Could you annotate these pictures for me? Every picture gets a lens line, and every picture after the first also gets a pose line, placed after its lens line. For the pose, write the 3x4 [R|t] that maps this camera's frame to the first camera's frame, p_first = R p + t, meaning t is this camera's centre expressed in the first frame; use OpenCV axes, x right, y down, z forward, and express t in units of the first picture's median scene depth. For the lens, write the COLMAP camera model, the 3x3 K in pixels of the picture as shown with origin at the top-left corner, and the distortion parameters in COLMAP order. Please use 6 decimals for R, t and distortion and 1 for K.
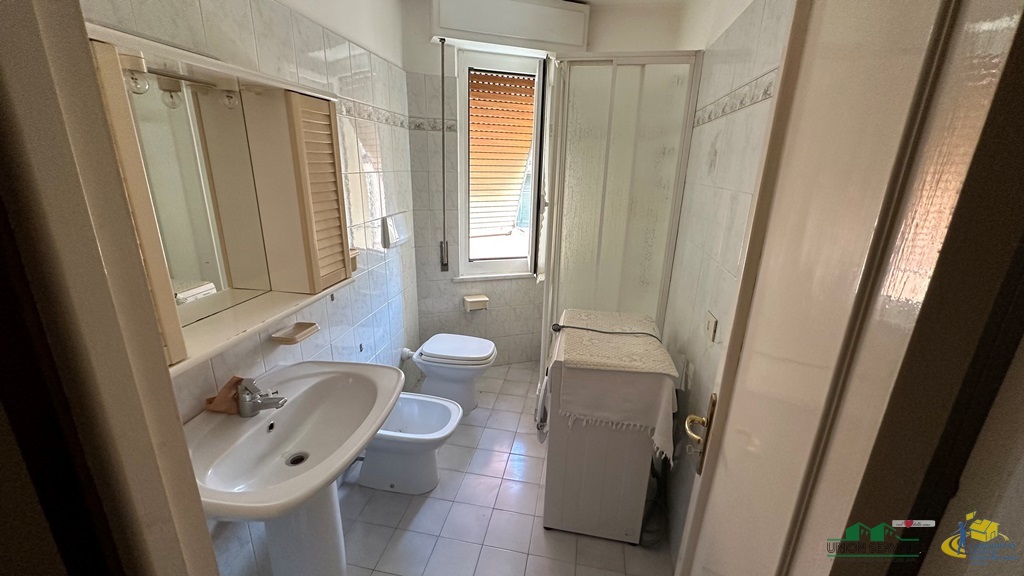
lens RADIAL K [[406.4, 0, 513.8], [0, 406.4, 289.5], [0, 0, 1]] dist [0.000802, -0.000184]
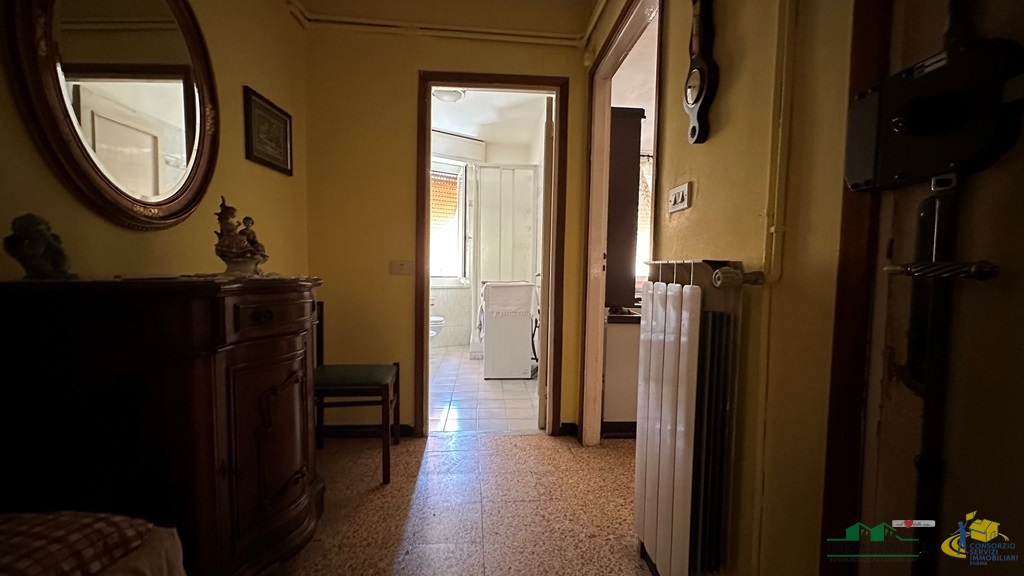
lens RADIAL K [[406.4, 0, 508.2], [0, 406.4, 285.3], [0, 0, 1]] dist [0.000802, -0.000184]
pose [[0.970198, -0.032649, 0.240105, -0.213822], [0.088300, 0.970385, -0.224846, 0.460514], [-0.225653, 0.239346, 0.944348, -0.774877]]
